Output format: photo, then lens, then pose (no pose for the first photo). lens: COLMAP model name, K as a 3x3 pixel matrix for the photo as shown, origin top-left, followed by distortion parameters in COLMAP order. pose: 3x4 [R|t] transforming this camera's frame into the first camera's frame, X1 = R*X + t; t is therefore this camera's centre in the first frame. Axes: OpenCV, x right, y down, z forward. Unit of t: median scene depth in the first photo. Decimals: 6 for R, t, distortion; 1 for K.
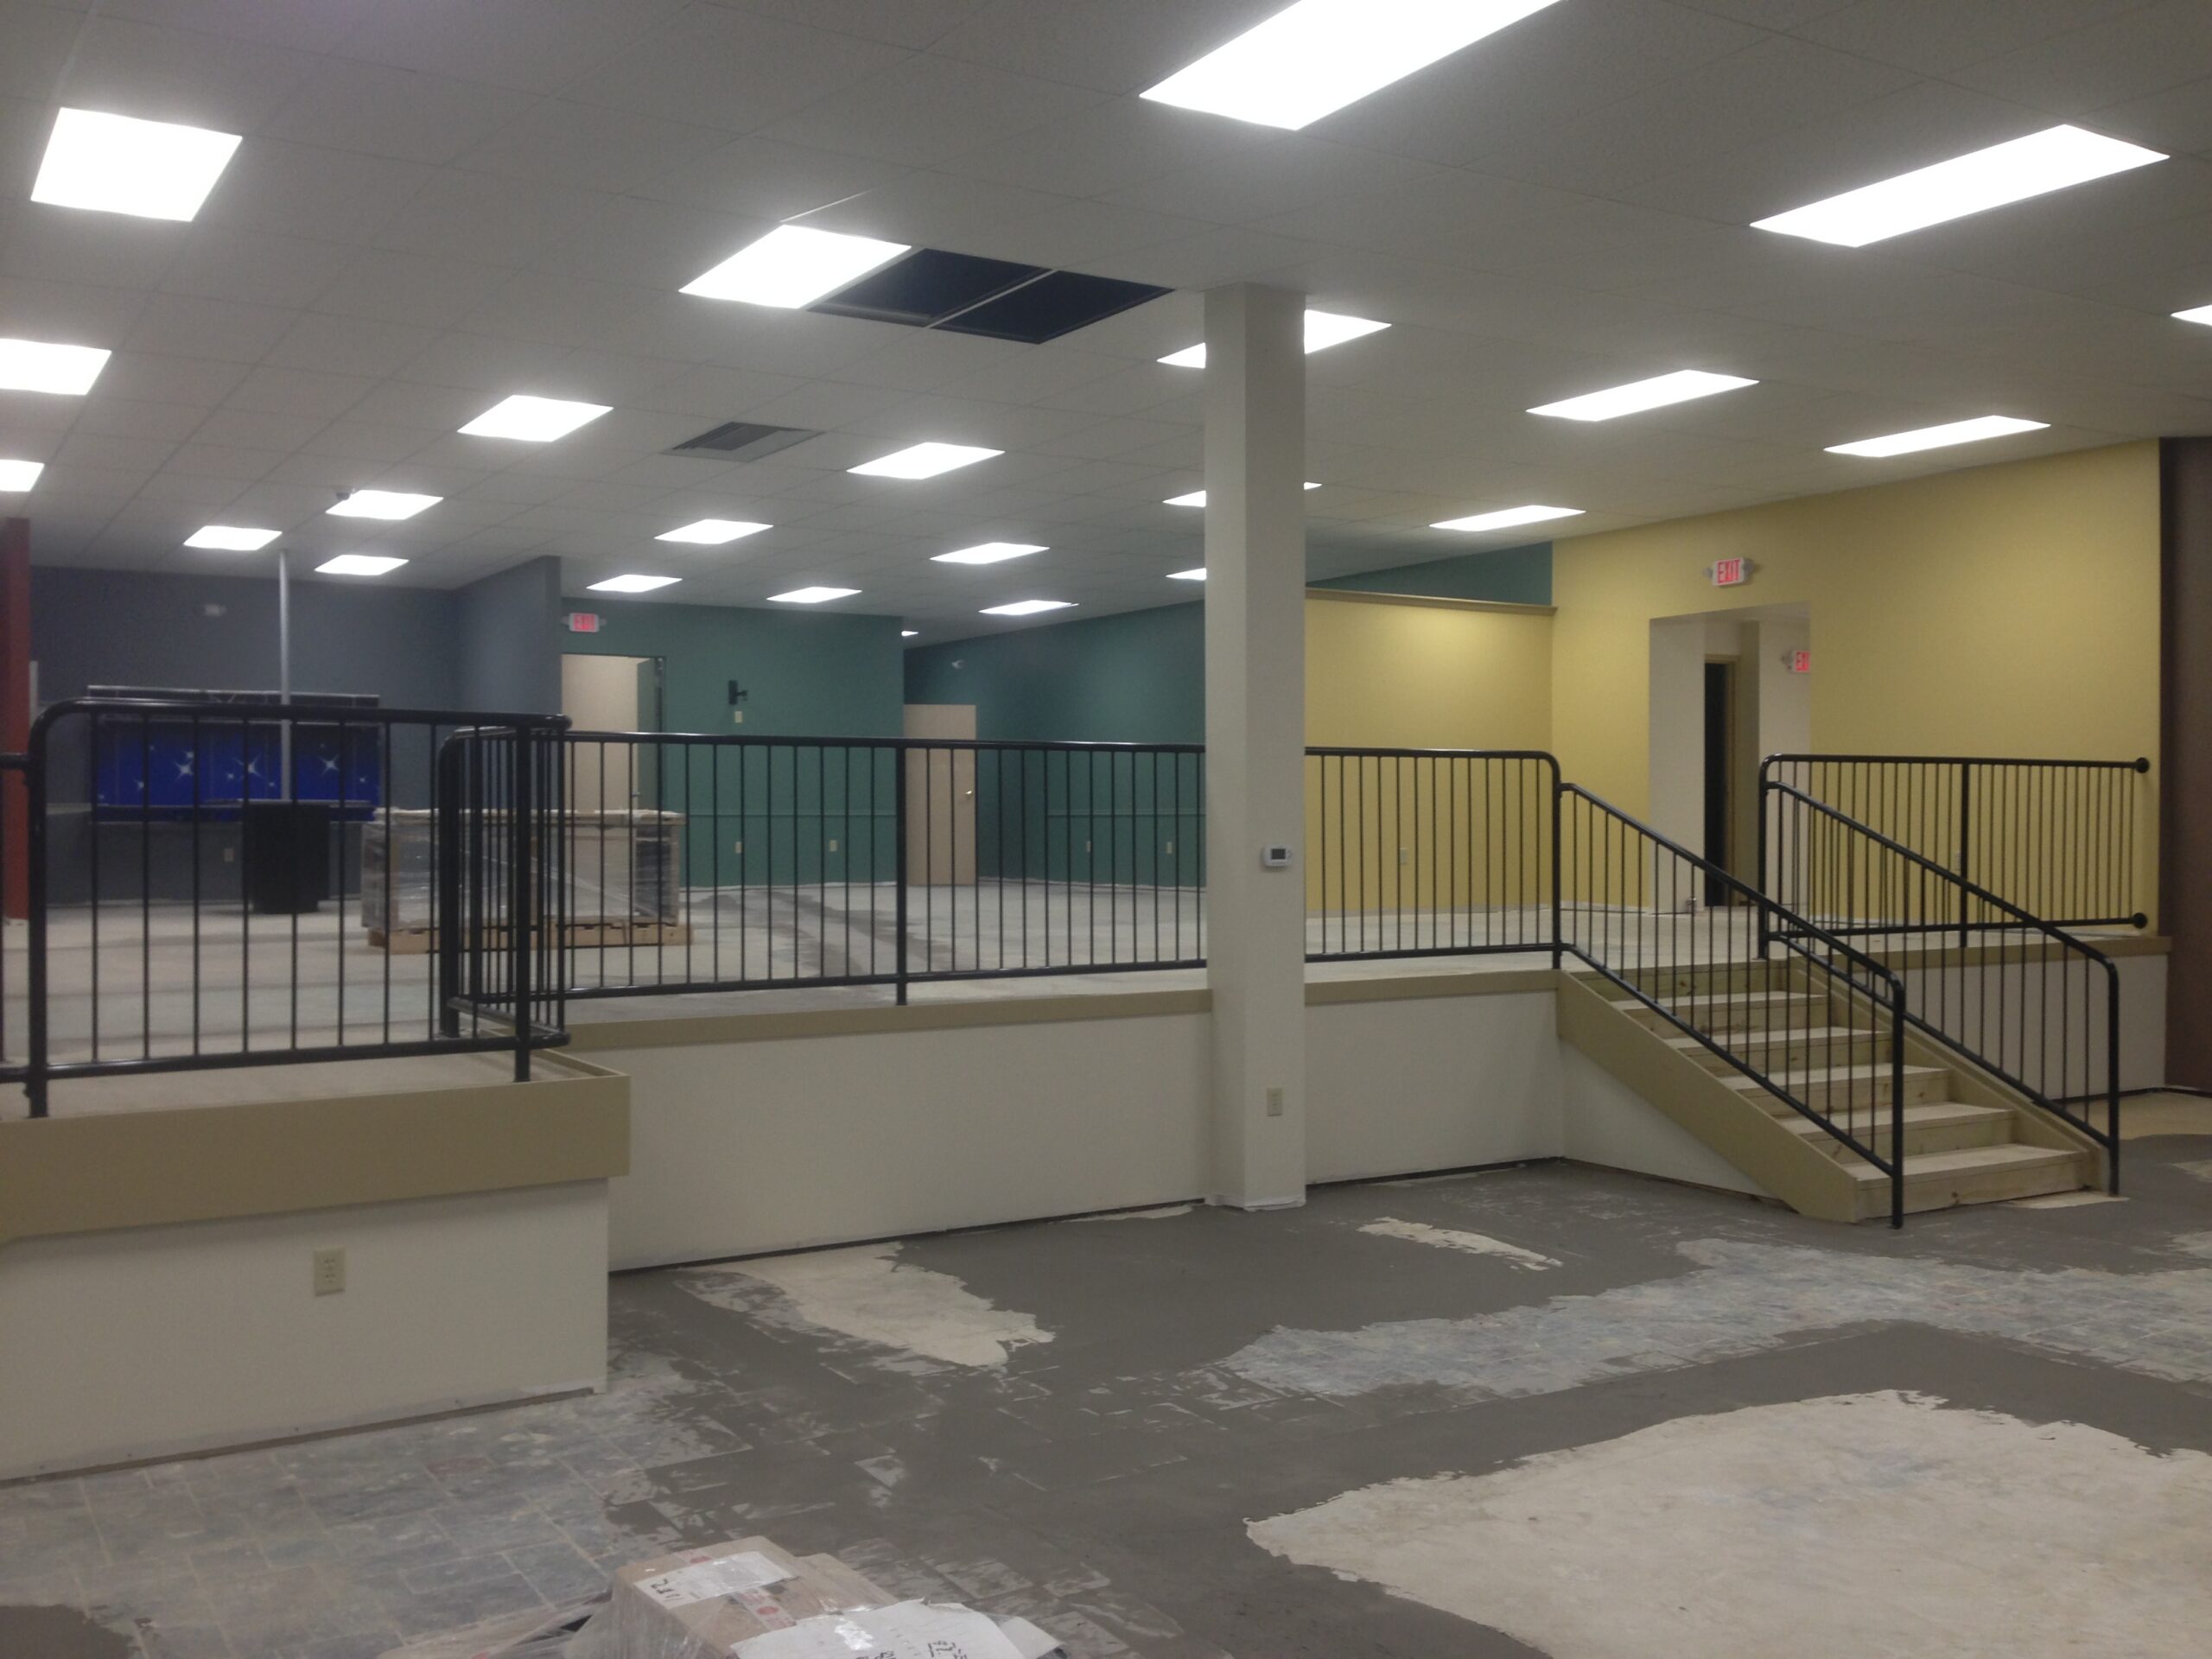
lens RADIAL K [[1998.8, 0, 1106.0], [0, 1998.8, 829.5], [0, 0, 1]] dist [0.153222, -0.262063]
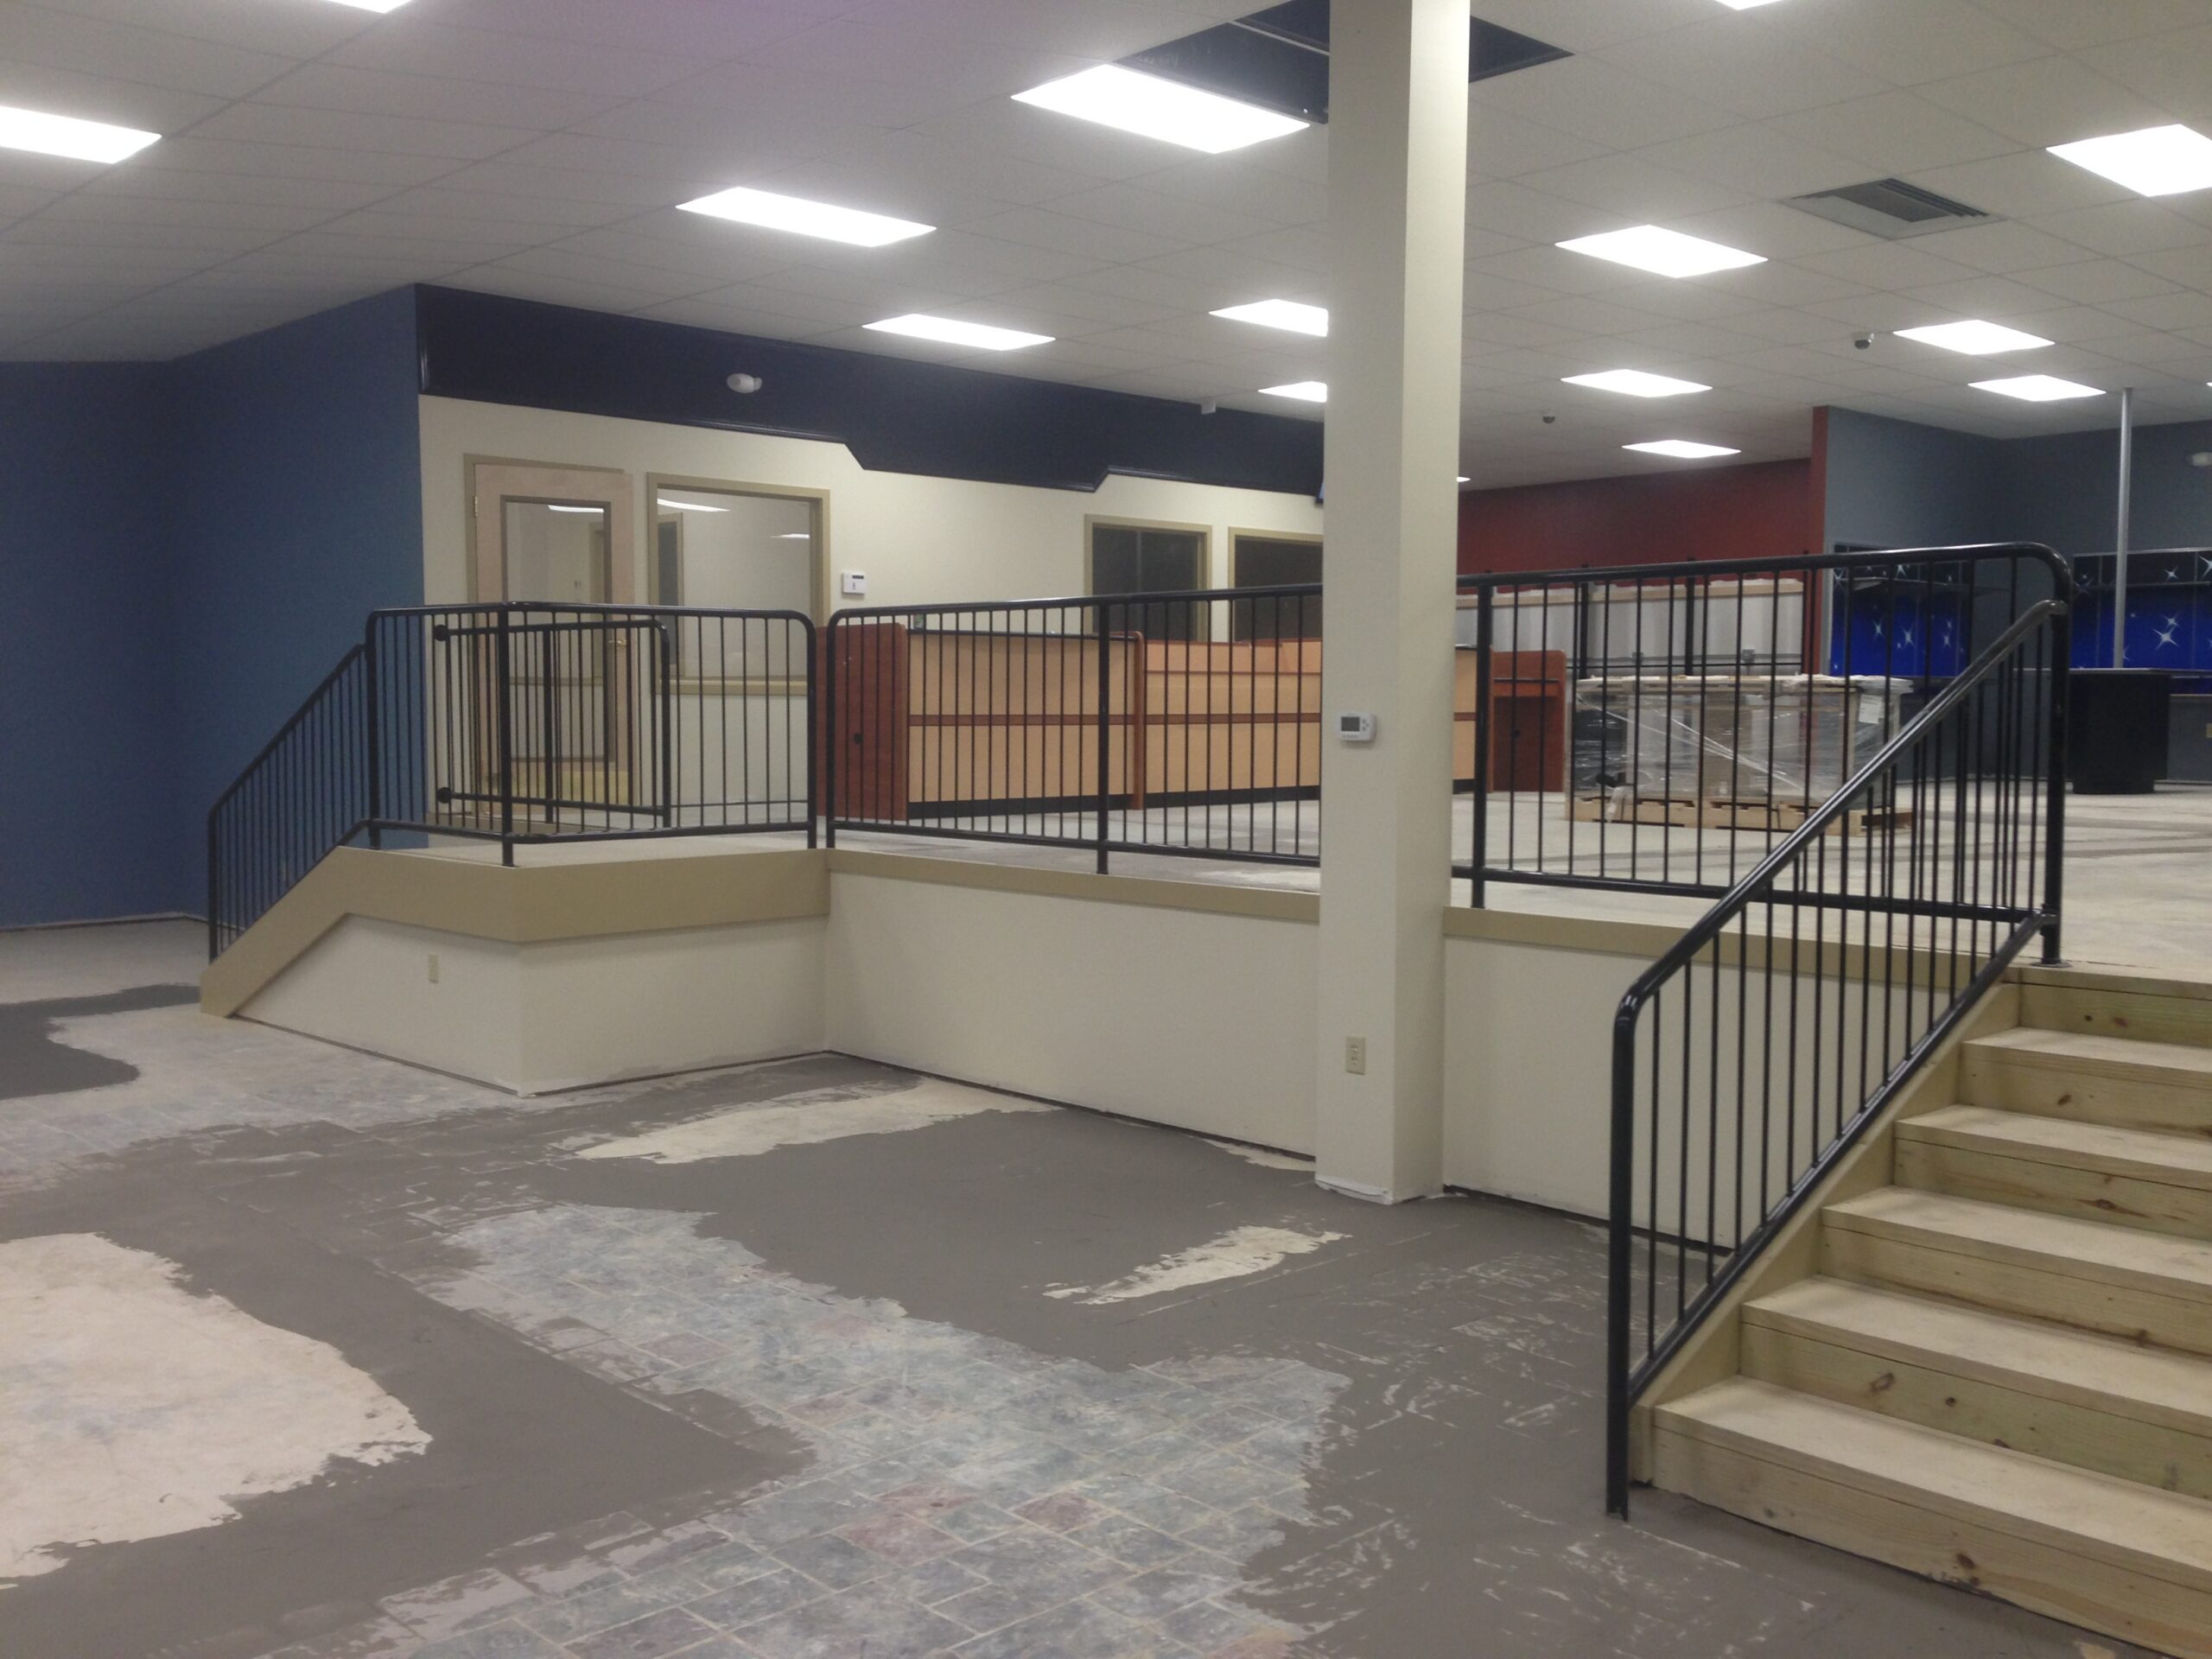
lens RADIAL K [[1998.8, 0, 1106.0], [0, 1998.8, 829.5], [0, 0, 1]] dist [0.153222, -0.262063]
pose [[0.197275, 0.059417, -0.978546, 1.147718], [-0.003392, 0.998197, 0.059926, 0.011252], [0.980342, -0.008503, 0.197121, 1.106689]]
